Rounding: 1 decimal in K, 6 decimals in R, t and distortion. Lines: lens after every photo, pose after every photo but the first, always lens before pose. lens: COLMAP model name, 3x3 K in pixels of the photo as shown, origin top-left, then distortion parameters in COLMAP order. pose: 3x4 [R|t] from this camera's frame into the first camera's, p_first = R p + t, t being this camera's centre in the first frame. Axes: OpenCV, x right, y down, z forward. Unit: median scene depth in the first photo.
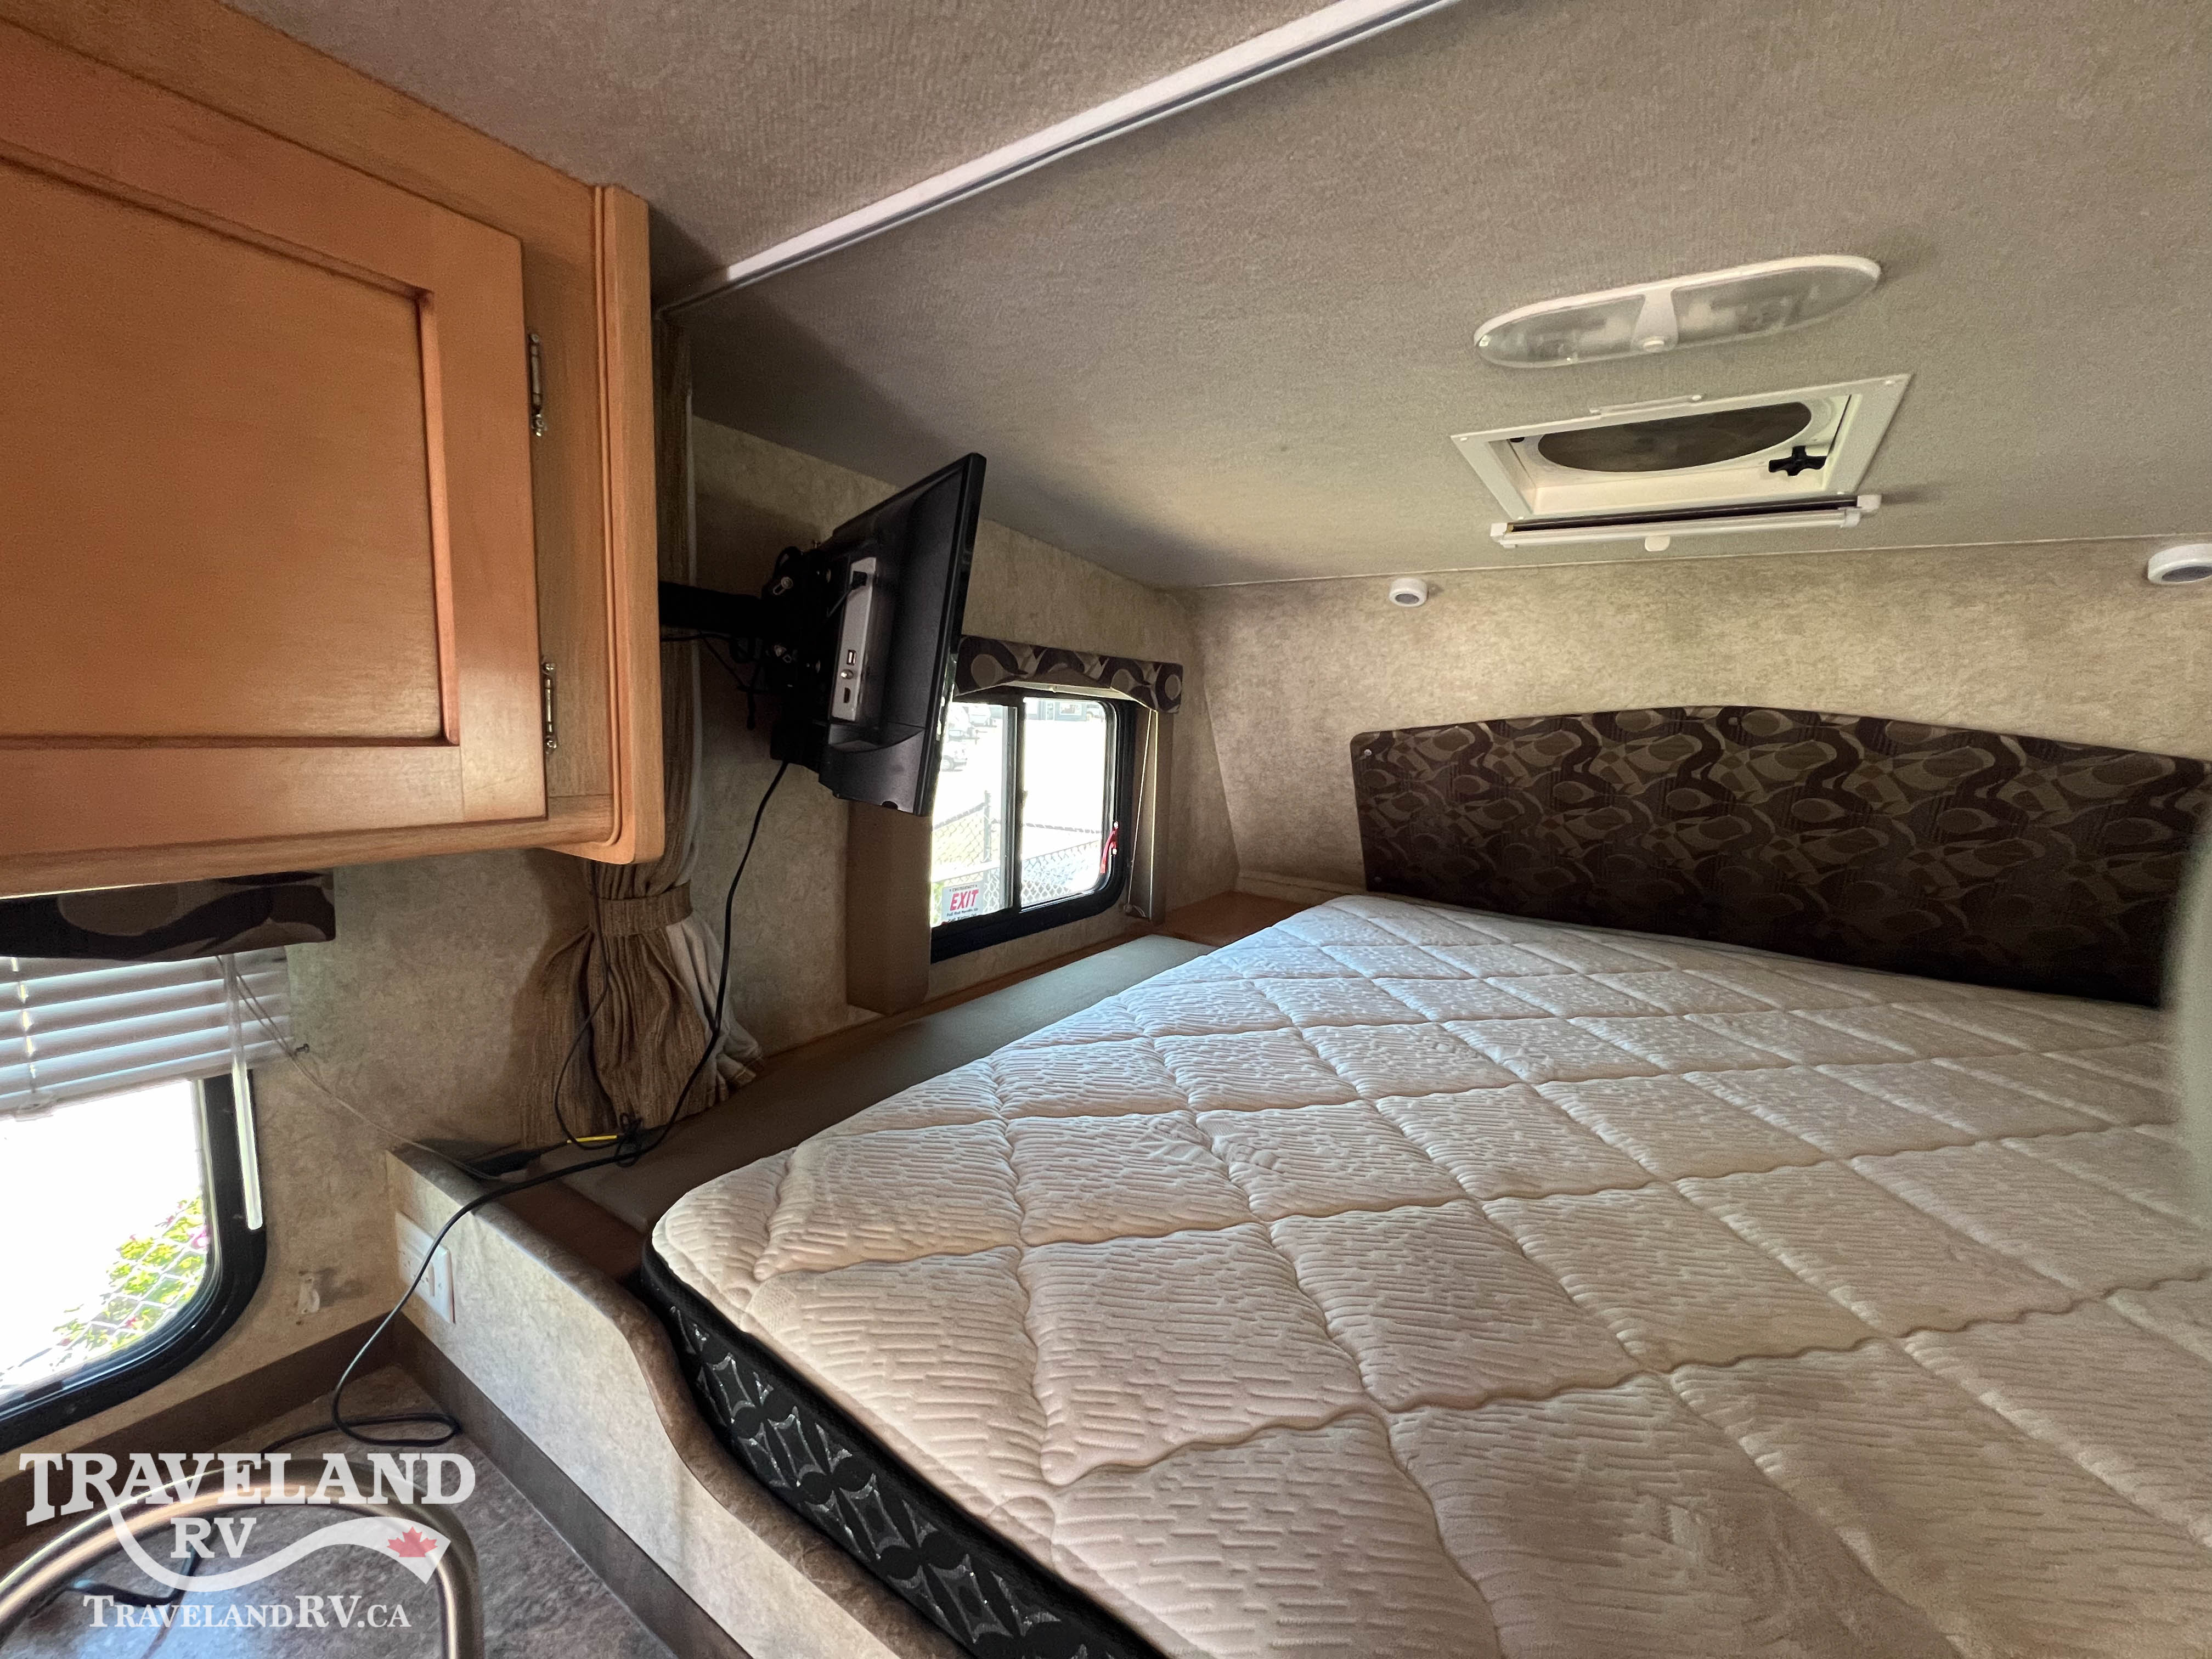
lens RADIAL K [[887.4, 0, 1105.6], [0, 887.4, 830.3], [0, 0, 1]] dist [-0.001326, 0.000114]
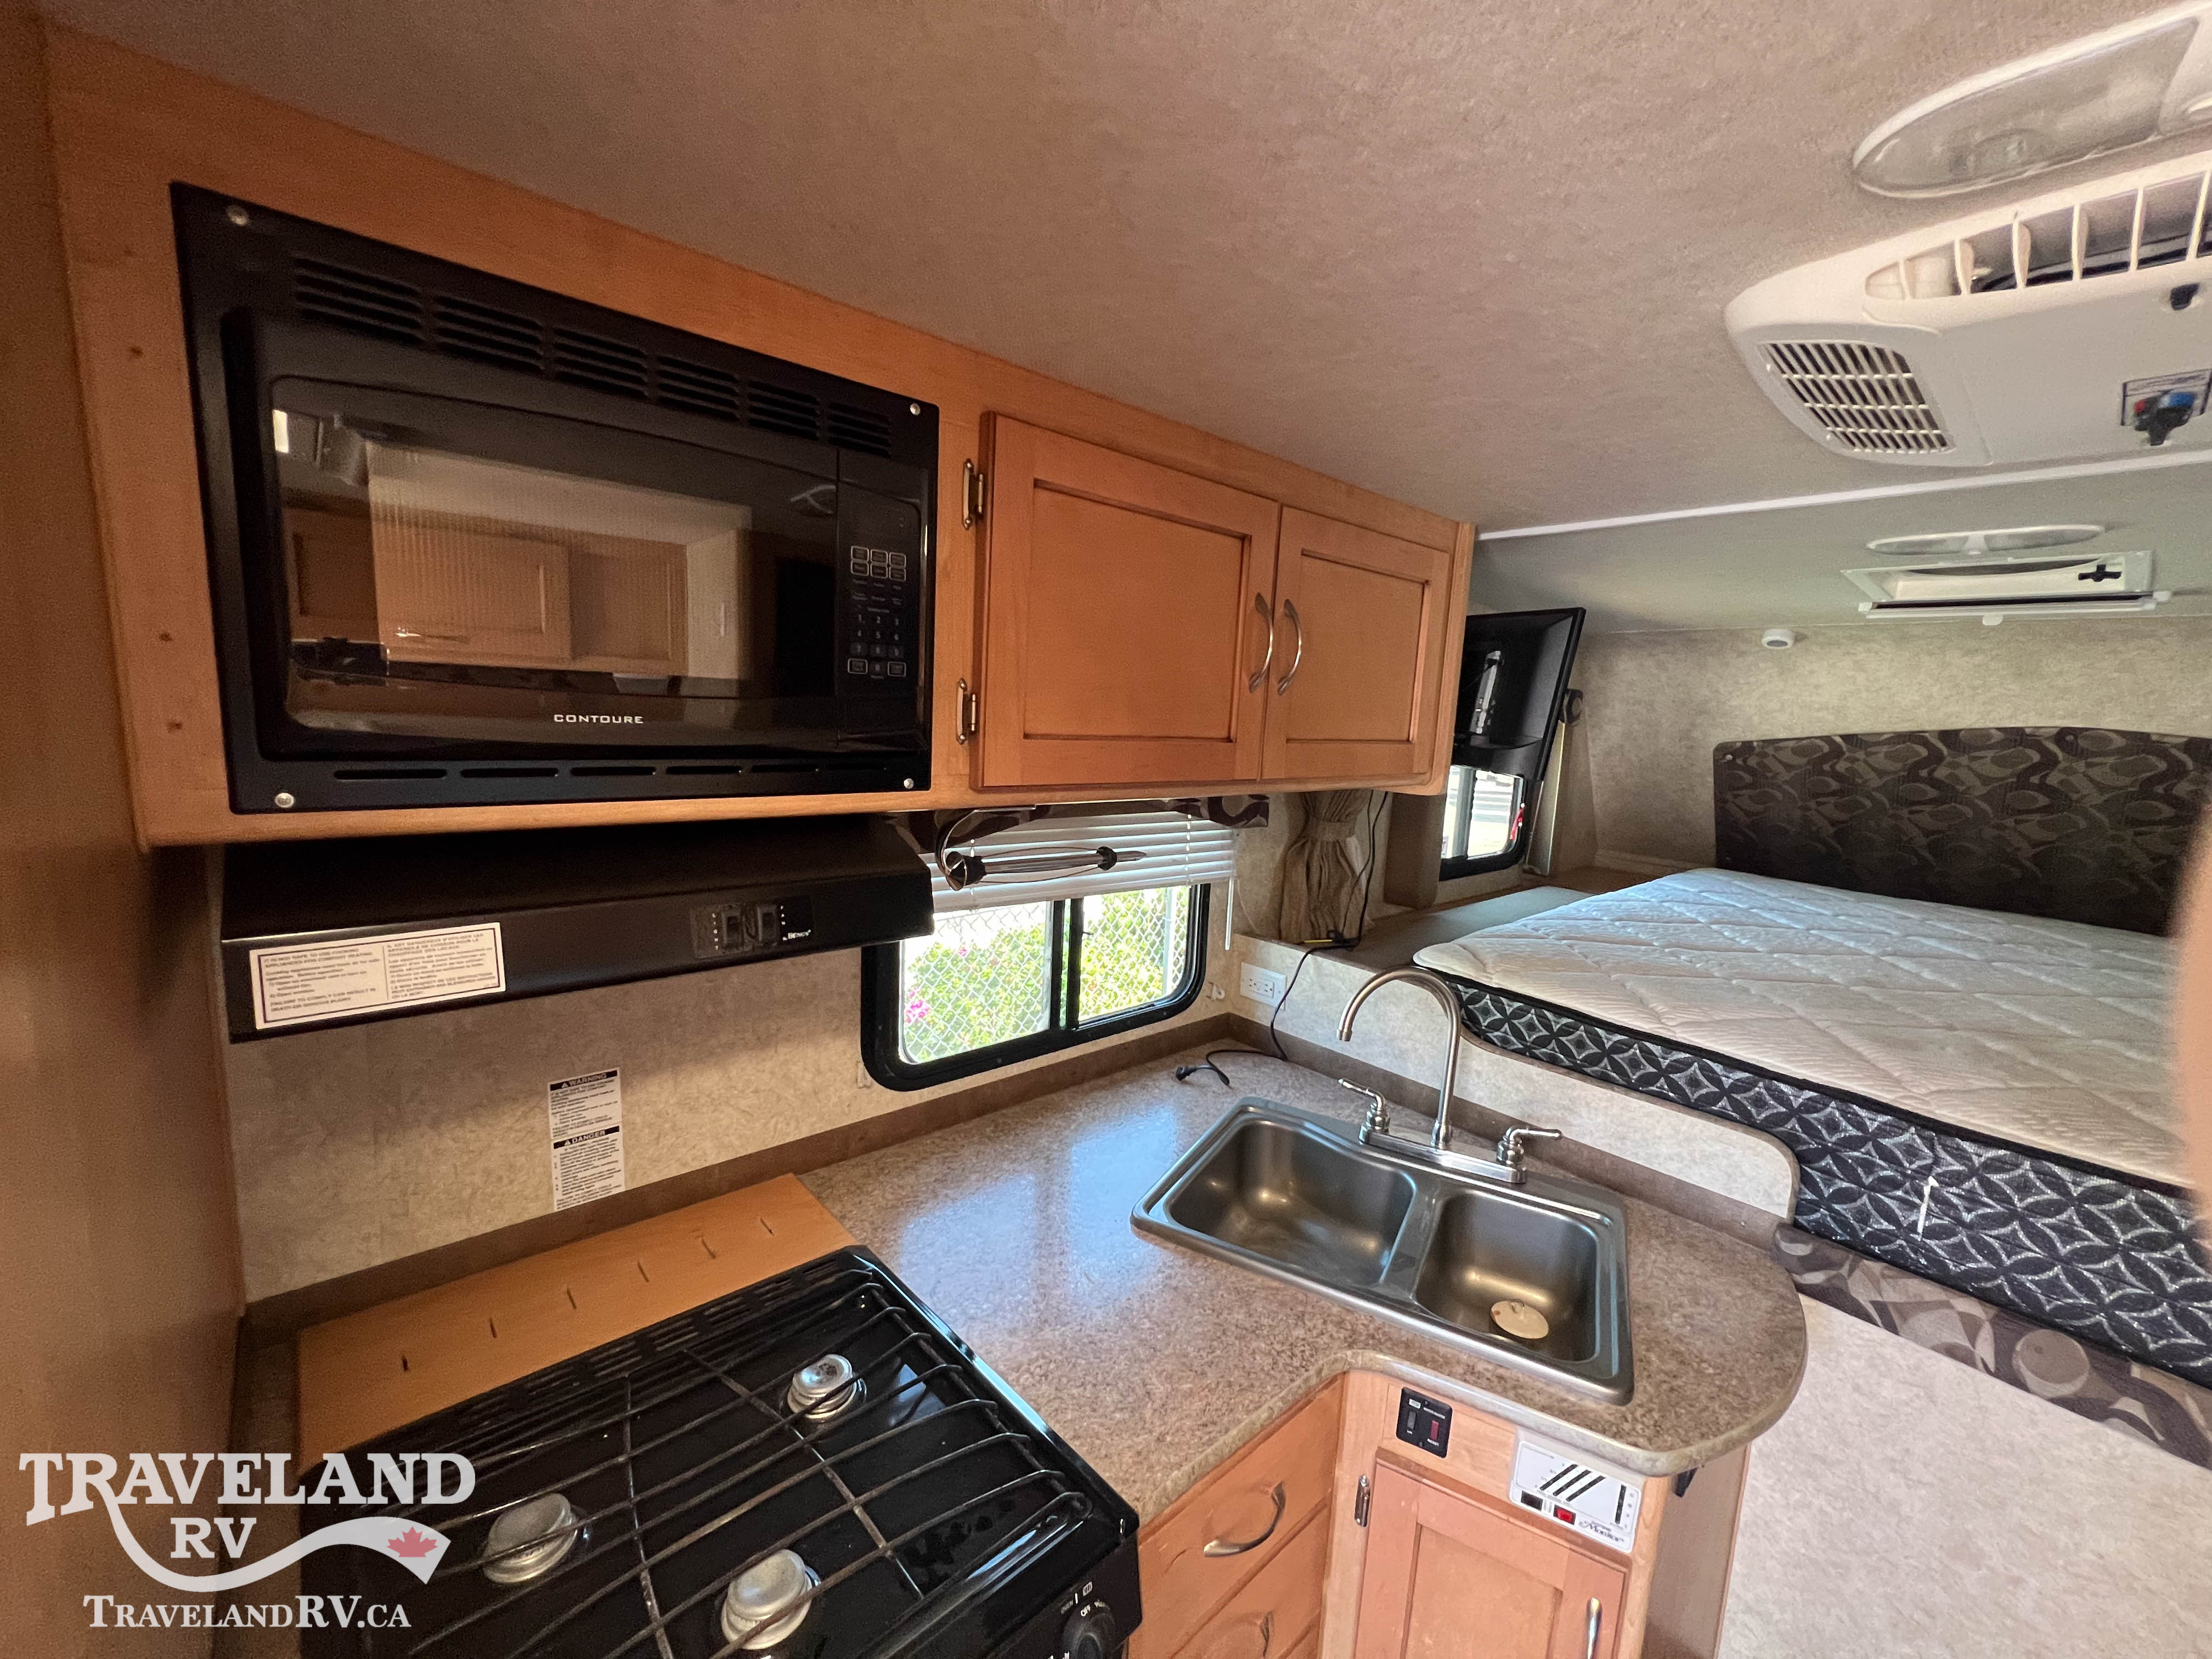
lens RADIAL K [[887.4, 0, 1104.1], [0, 887.4, 832.6], [0, 0, 1]] dist [-0.001326, 0.000114]
pose [[0.965716, 0.042984, -0.256018, -0.295890], [-0.042328, 0.999071, 0.008075, 0.059191], [0.256127, 0.003039, 0.966638, -0.574274]]
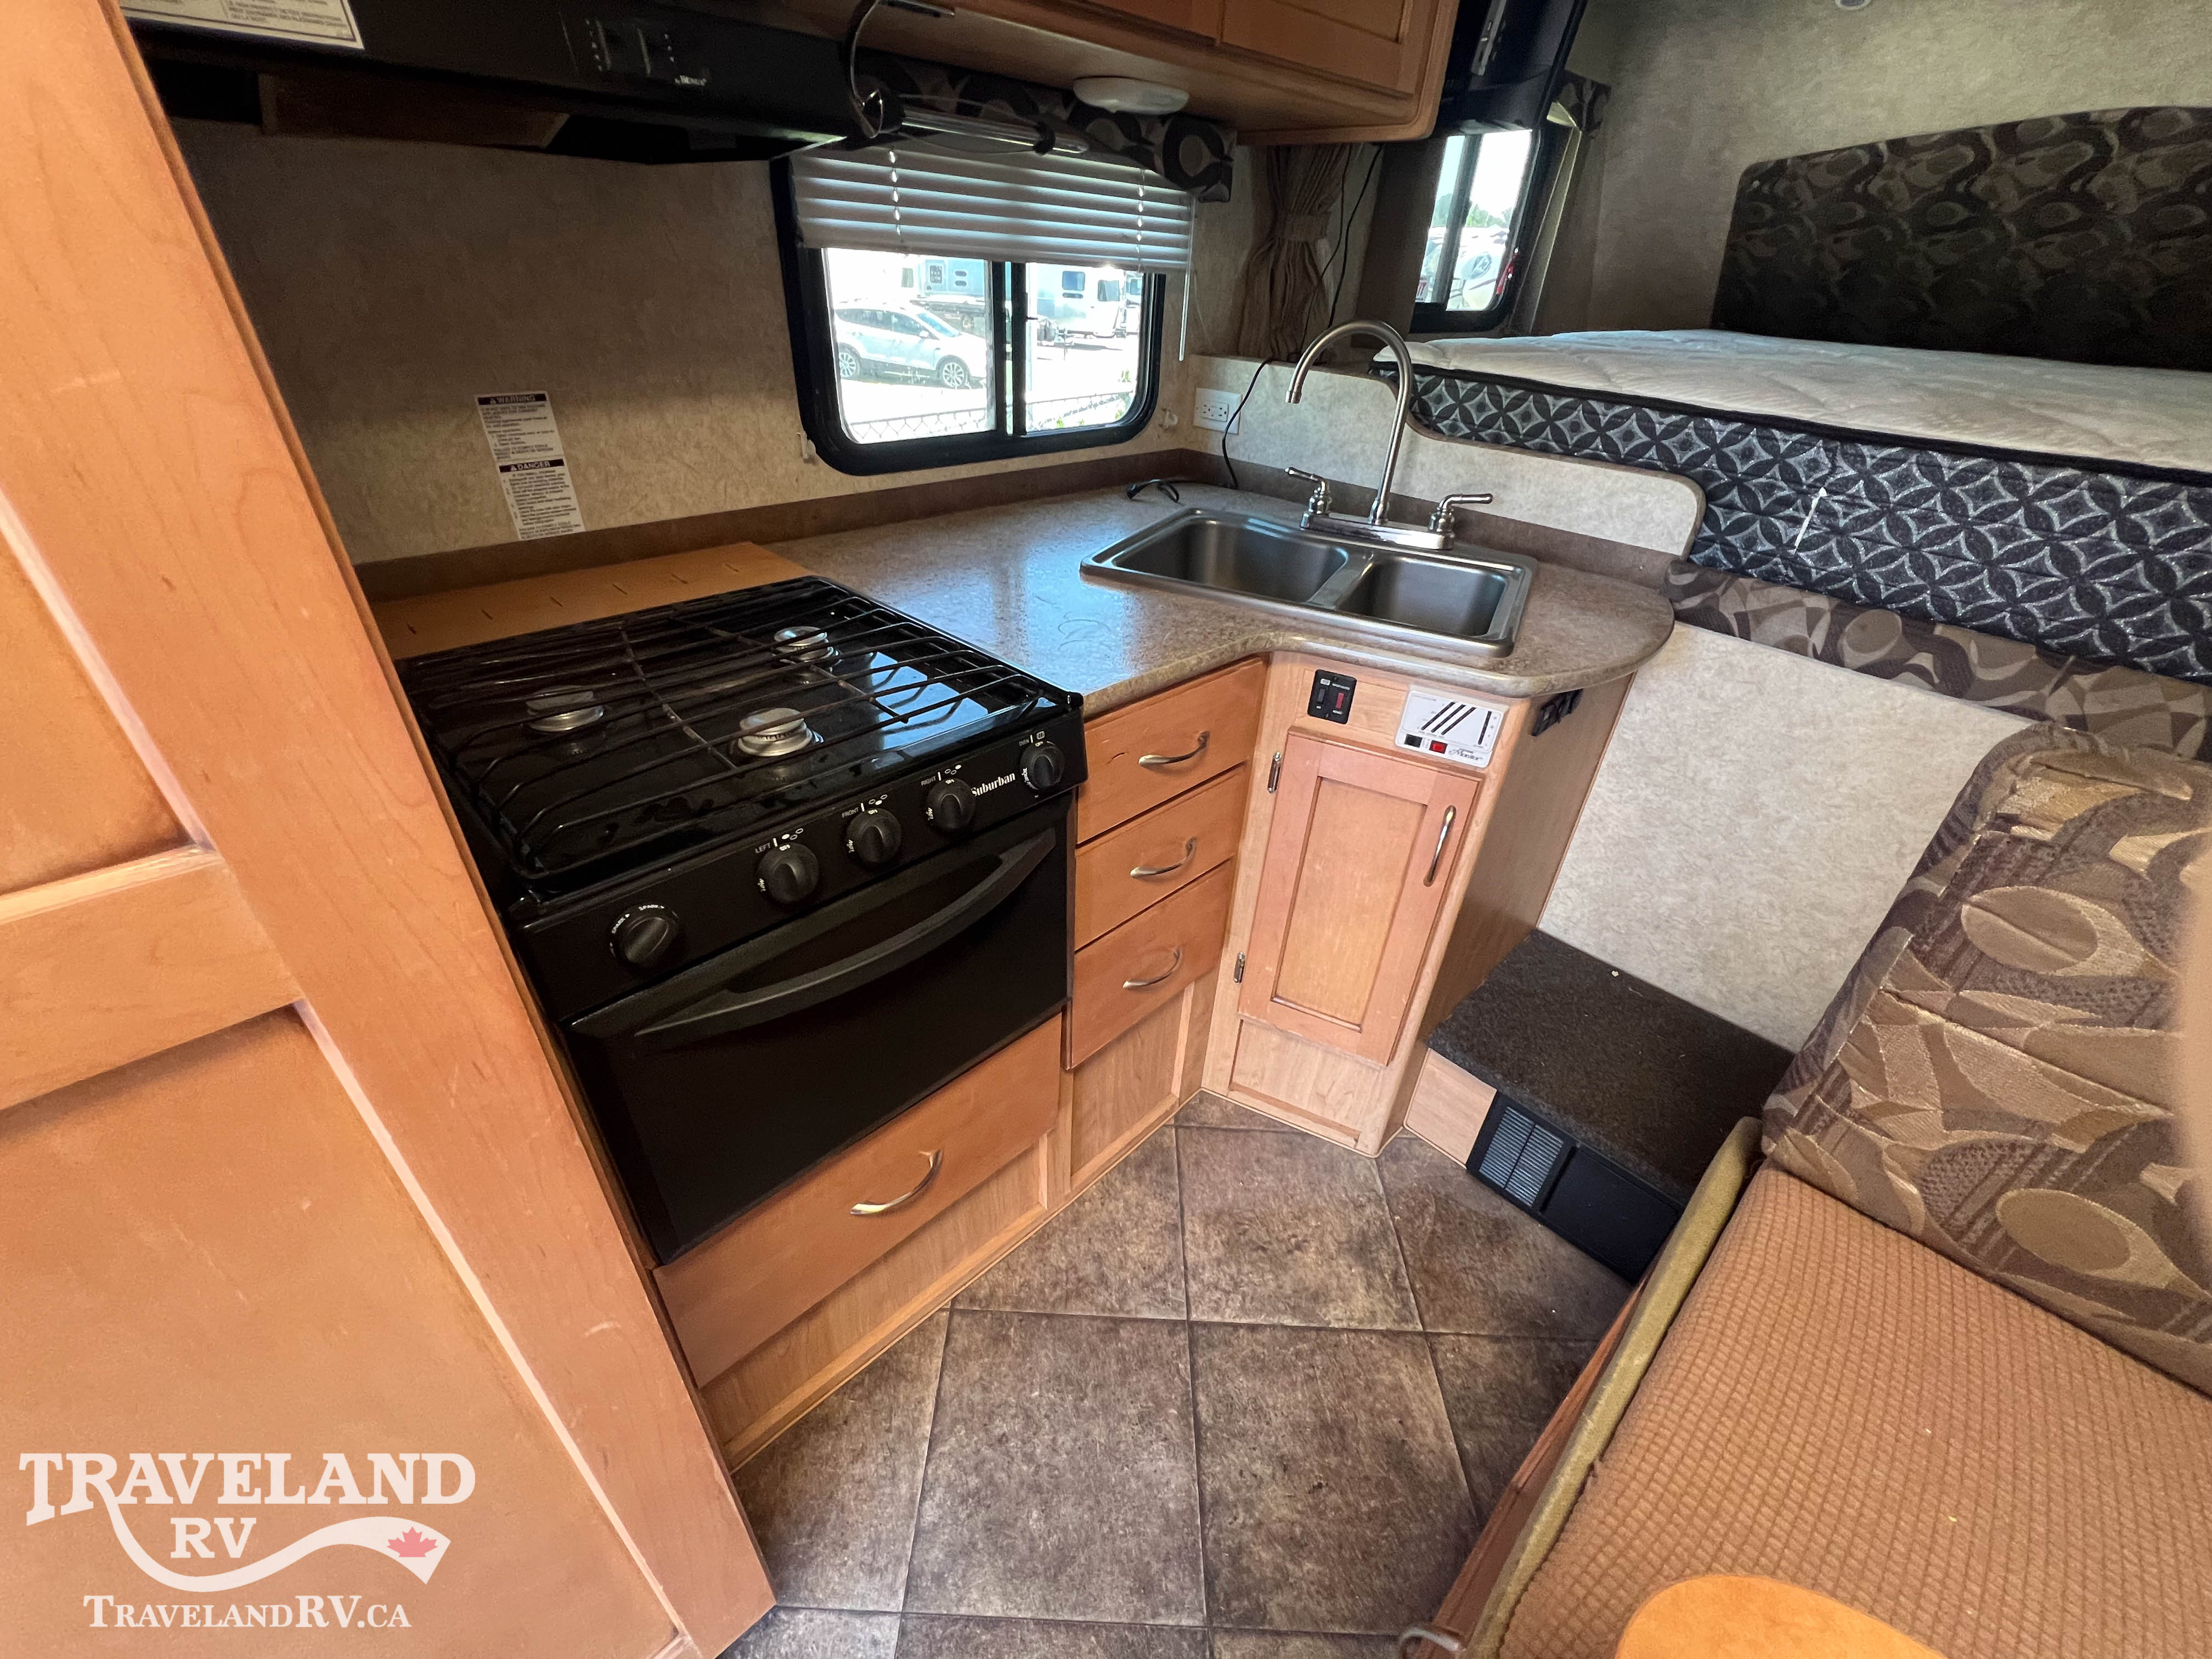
lens RADIAL K [[887.4, 0, 1103.5], [0, 887.4, 832.9], [0, 0, 1]] dist [-0.001326, 0.000114]
pose [[0.976527, 0.120583, -0.178480, -0.262940], [-0.033626, 0.903798, 0.426635, 0.248480], [0.212755, -0.410619, 0.886638, -0.637227]]
